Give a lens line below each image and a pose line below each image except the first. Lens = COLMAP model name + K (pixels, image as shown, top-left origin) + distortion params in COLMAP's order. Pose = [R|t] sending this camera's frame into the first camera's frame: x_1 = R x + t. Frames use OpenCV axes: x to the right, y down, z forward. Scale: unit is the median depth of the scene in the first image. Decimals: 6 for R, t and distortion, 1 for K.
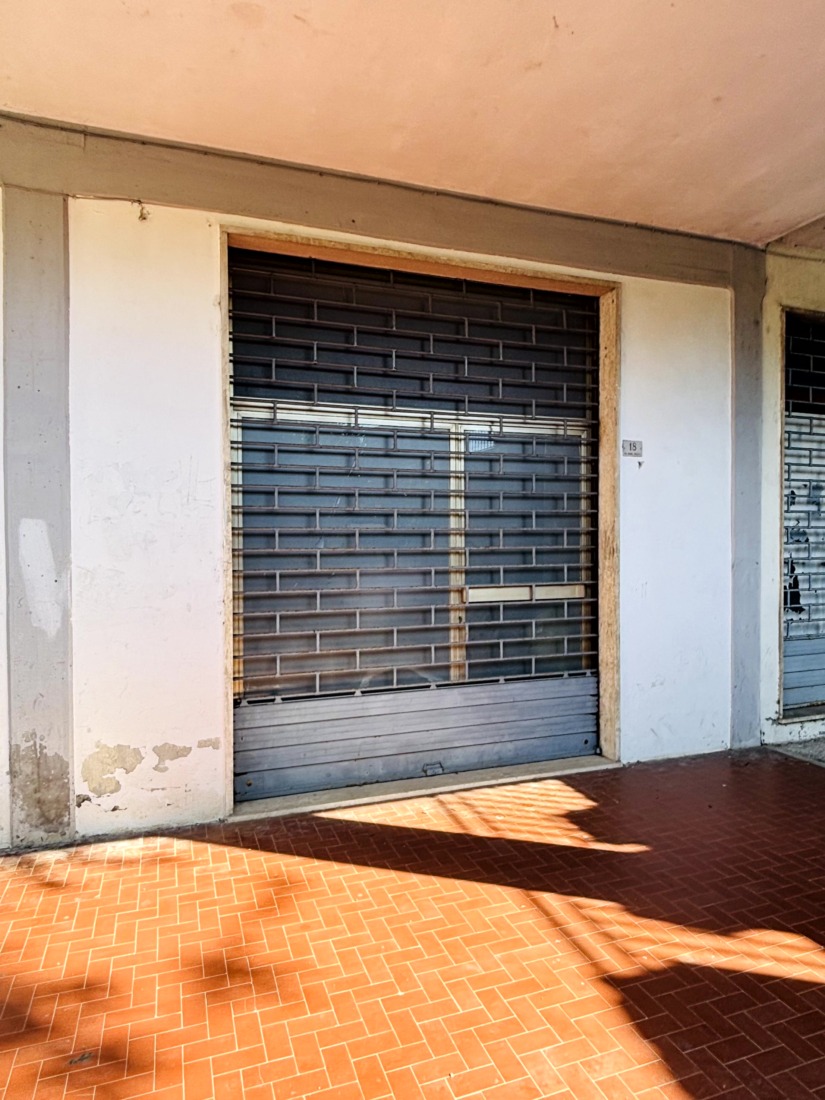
lens RADIAL K [[658.0, 0, 410.5], [0, 658.0, 556.0], [0, 0, 1]] dist [0.043192, -0.067811]
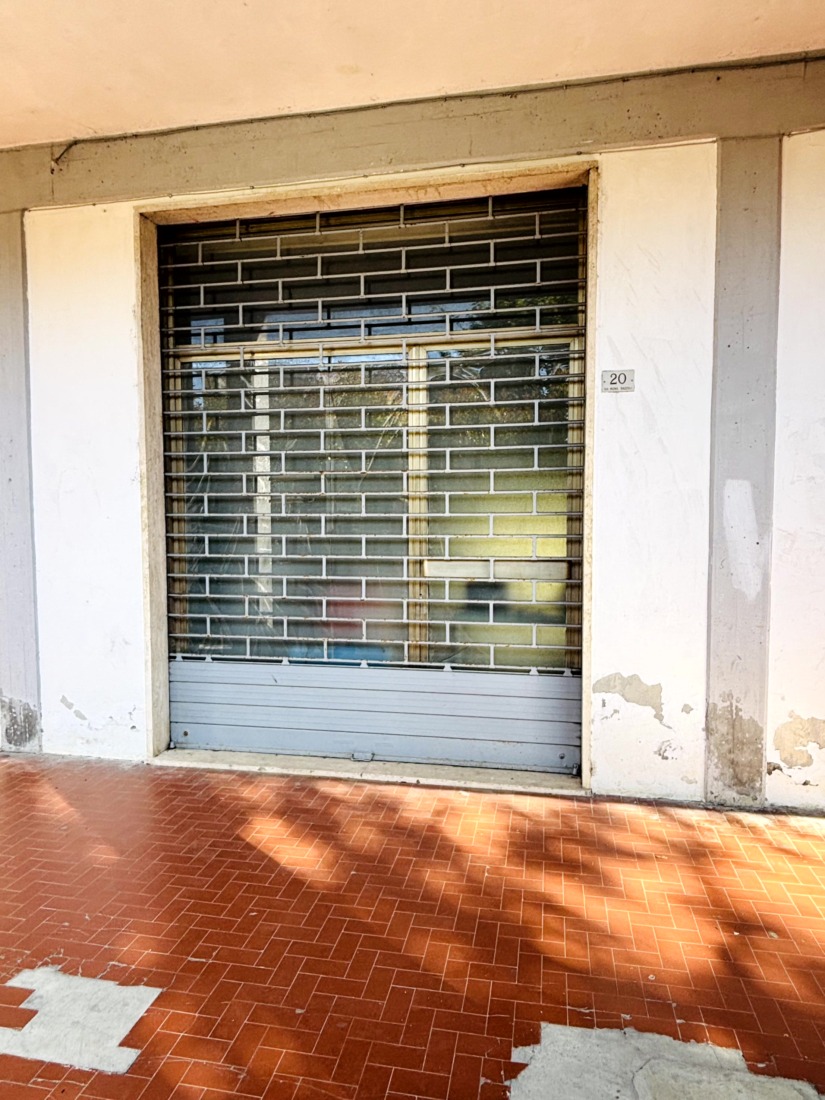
lens RADIAL K [[689.7, 0, 412.5], [0, 689.7, 550.0], [0, 0, 1]] dist [0.011621, -0.022118]
pose [[0.863237, 0.036353, -0.503488, -0.440655], [-0.012615, 0.998646, 0.050476, 0.002518], [0.504642, -0.037221, 0.862526, -0.130425]]
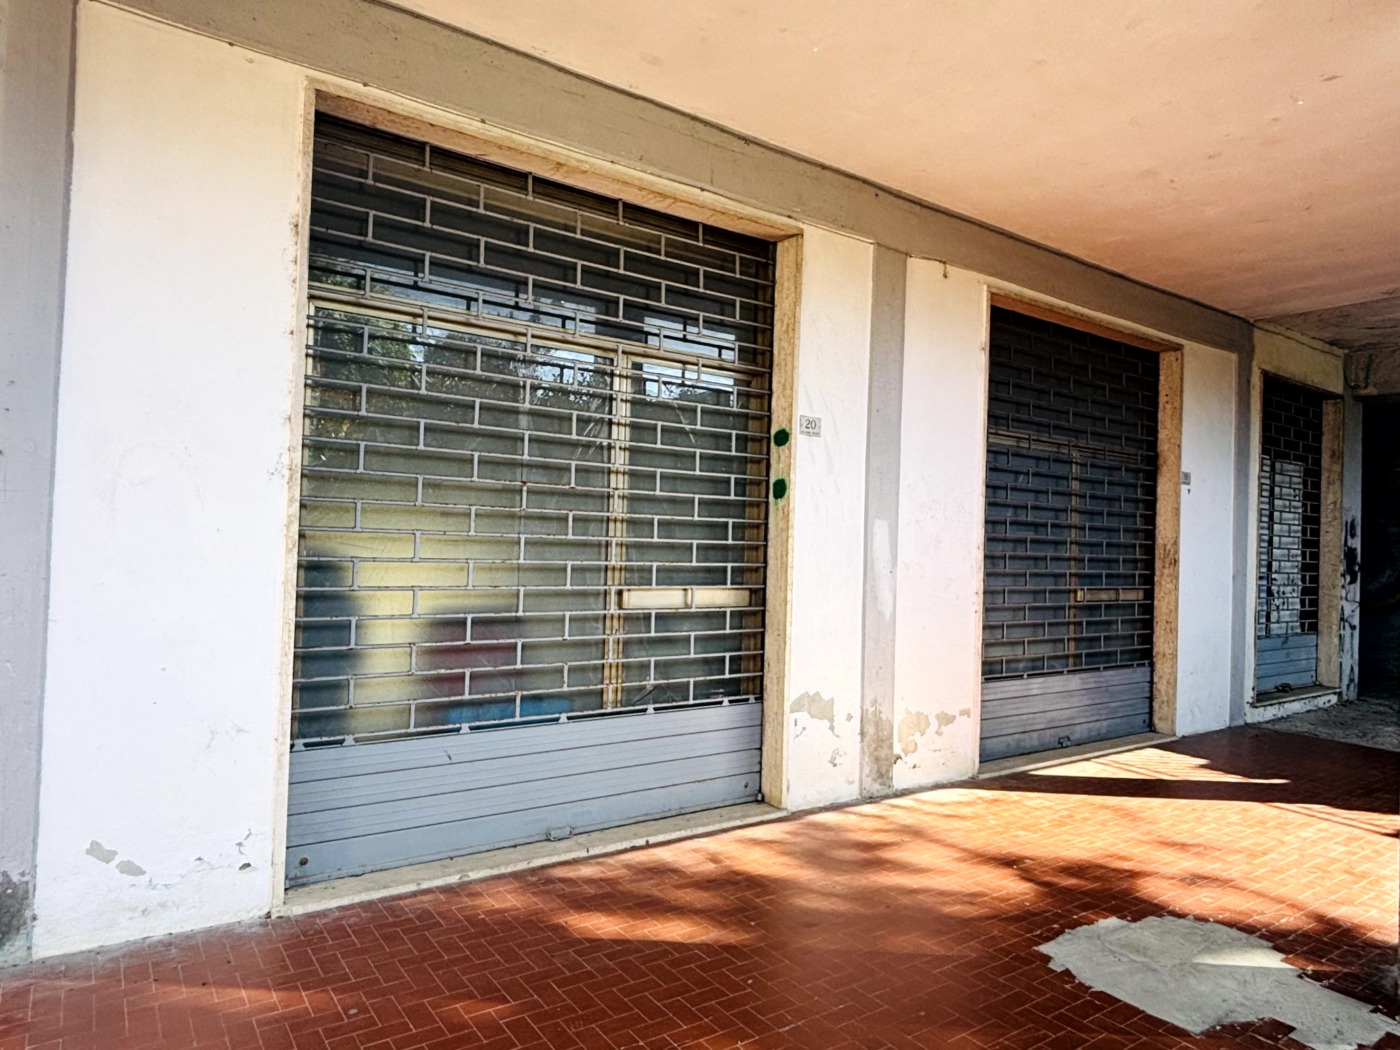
lens RADIAL K [[883.6, 0, 705.4], [0, 883.6, 512.1], [0, 0, 1]] dist [0.049936, -0.081049]
pose [[0.958774, 0.052431, 0.279291, -1.252461], [-0.040728, 0.998038, -0.047545, 0.018290], [-0.281236, 0.034210, 0.959029, -0.425932]]
